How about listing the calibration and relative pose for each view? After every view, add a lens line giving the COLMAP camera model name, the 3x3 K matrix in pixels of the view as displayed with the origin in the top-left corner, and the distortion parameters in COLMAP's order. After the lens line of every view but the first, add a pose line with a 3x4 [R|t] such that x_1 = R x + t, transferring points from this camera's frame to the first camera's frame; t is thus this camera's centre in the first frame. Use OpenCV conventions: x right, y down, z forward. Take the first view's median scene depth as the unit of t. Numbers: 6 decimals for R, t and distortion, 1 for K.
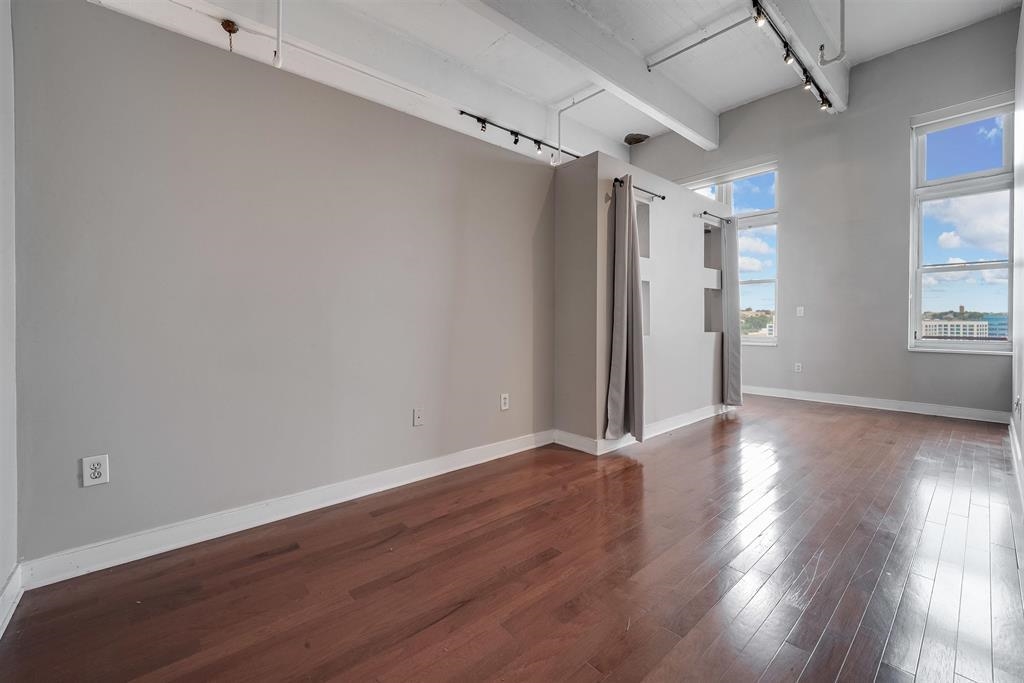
lens RADIAL K [[419.1, 0, 508.2], [0, 419.1, 319.7], [0, 0, 1]] dist [-0.001125, 0.000140]
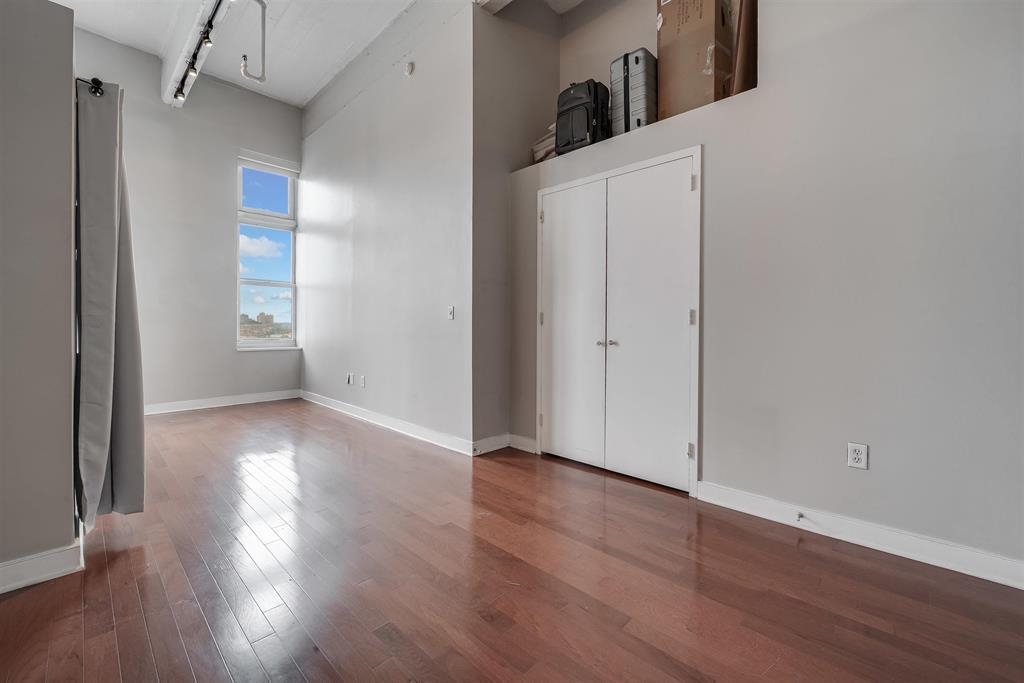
lens RADIAL K [[425.4, 0, 519.6], [0, 425.4, 326.3], [0, 0, 1]] dist [-0.000409, -0.000260]
pose [[-0.090499, -0.001254, 0.995896, -0.307484], [-0.007275, 0.999973, 0.000598, 0.000447], [-0.995870, -0.007191, -0.090506, 0.375876]]
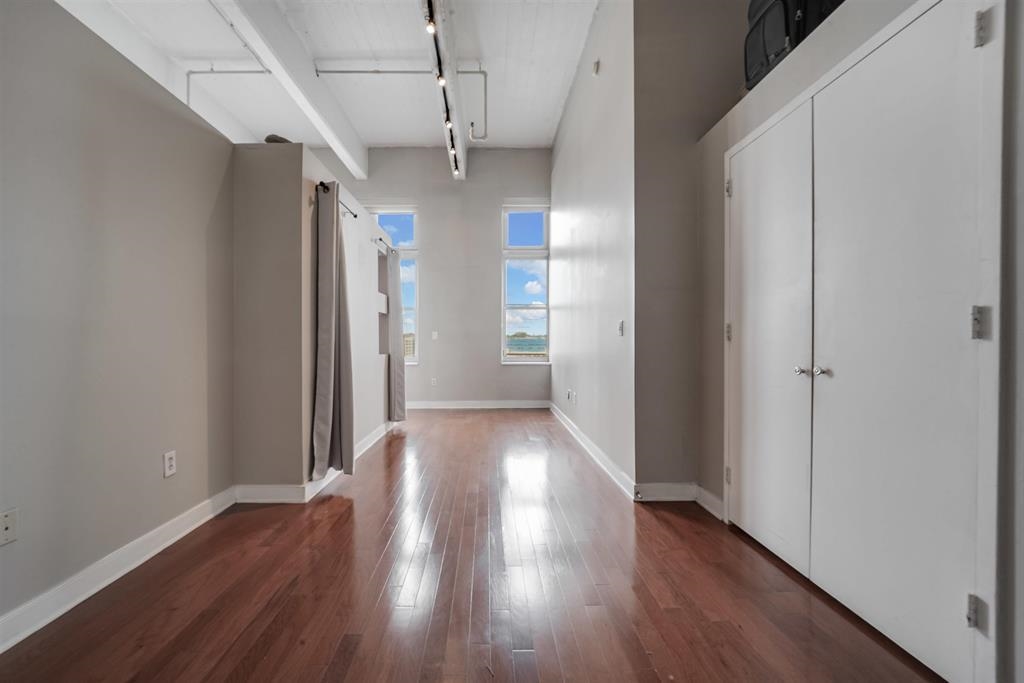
lens RADIAL K [[415.0, 0, 488.9], [0, 415.0, 343.9], [0, 0, 1]] dist [-0.005720, -0.000279]
pose [[0.659563, -0.003510, 0.751641, -0.132840], [-0.000149, 0.999988, 0.004800, -0.001674], [-0.751650, -0.003278, 0.659555, 0.130333]]
